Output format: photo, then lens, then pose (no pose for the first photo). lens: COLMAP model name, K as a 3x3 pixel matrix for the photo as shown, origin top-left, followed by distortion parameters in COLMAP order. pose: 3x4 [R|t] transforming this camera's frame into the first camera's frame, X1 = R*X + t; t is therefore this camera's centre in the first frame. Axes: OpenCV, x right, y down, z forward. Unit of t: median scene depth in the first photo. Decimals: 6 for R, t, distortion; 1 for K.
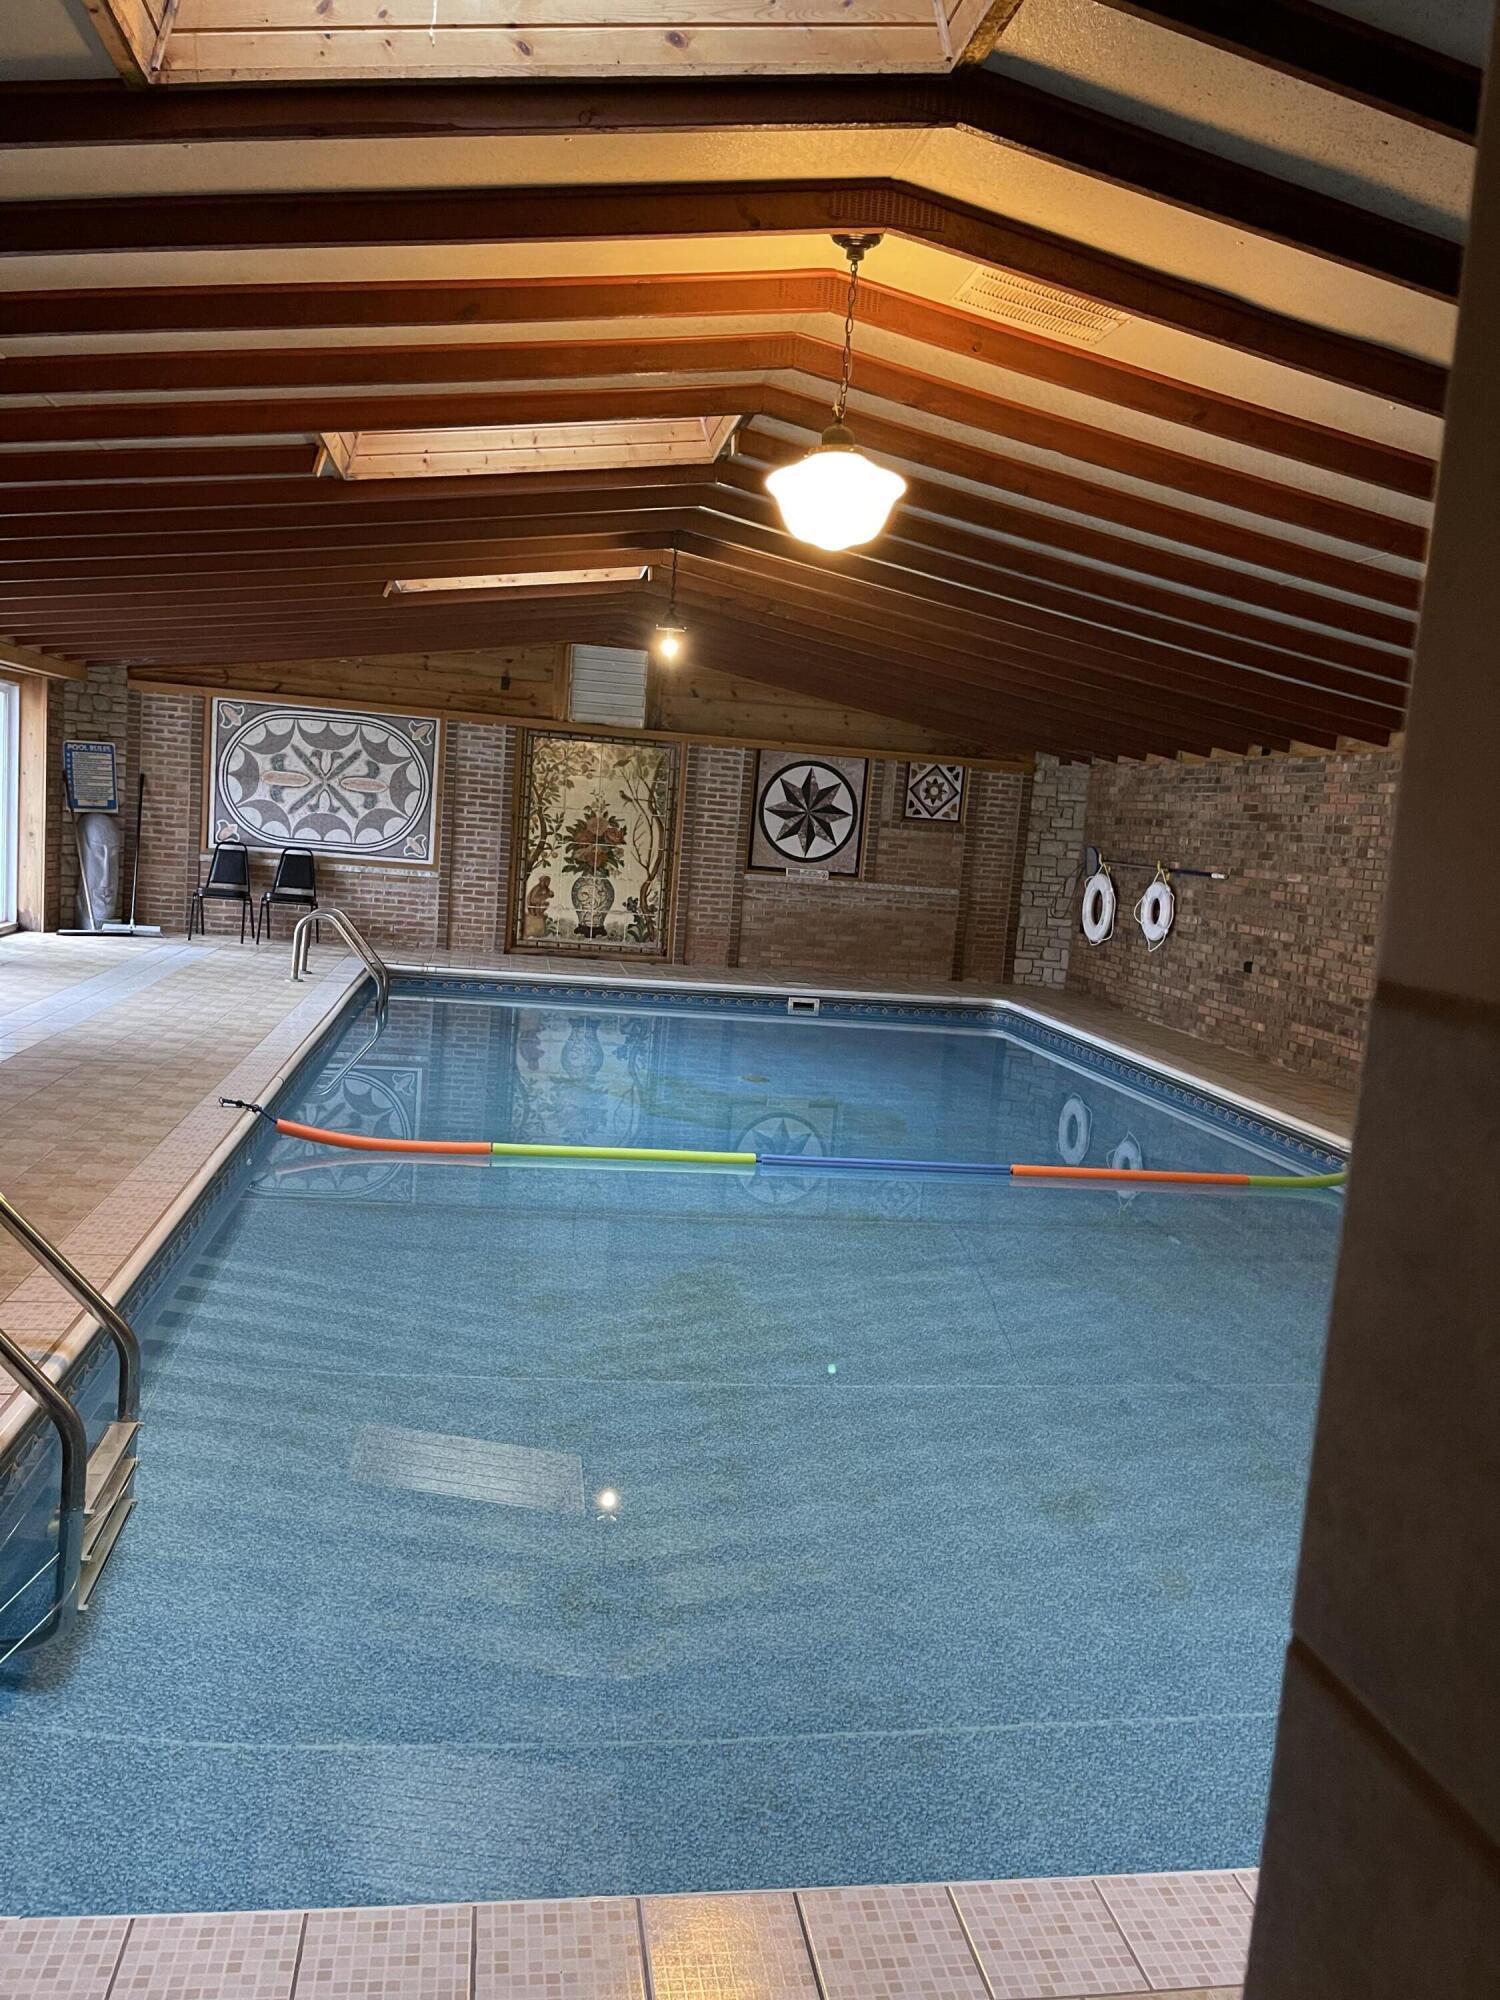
lens RADIAL K [[1493.9, 0, 698.0], [0, 1493.9, 1010.1], [0, 0, 1]] dist [0.051465, -0.085671]
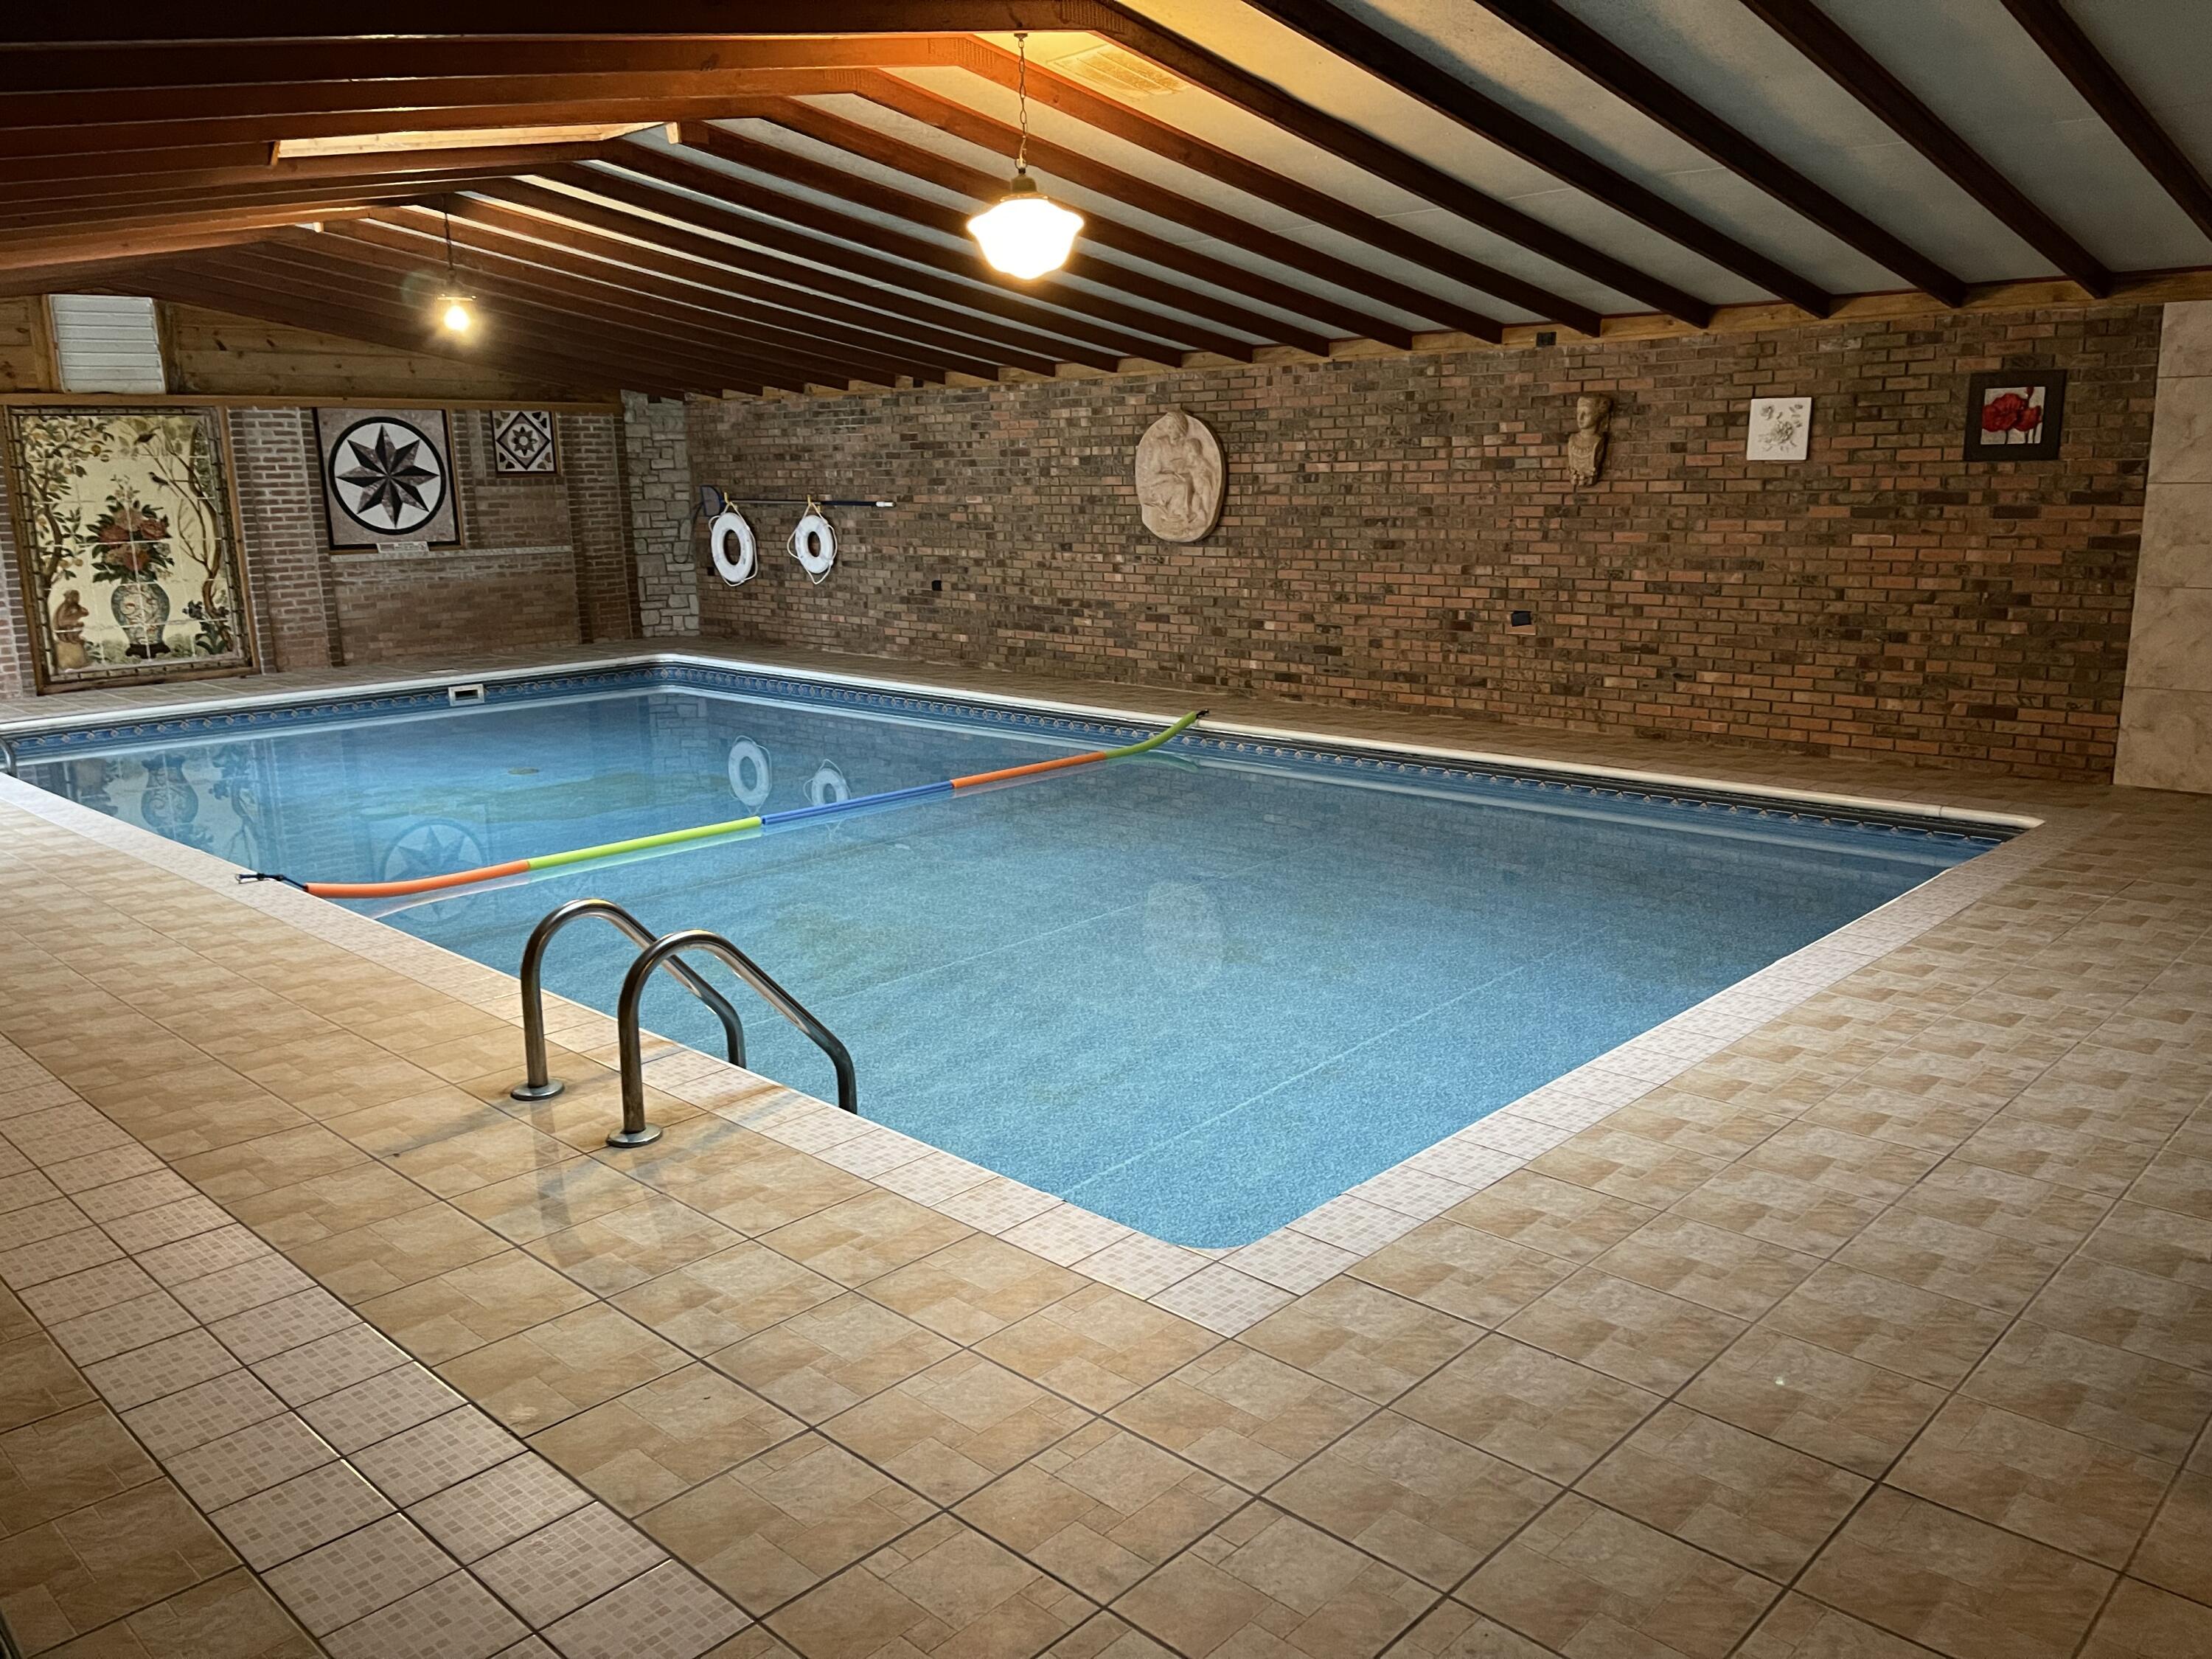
lens RADIAL K [[1652.2, 0, 1106.0], [0, 1652.2, 829.5], [0, 0, 1]] dist [0.051465, -0.085671]
pose [[0.797130, -0.216134, 0.563799, -0.188884], [0.155261, 0.975713, 0.154526, -0.016716], [-0.583504, -0.035641, 0.811327, -0.042019]]
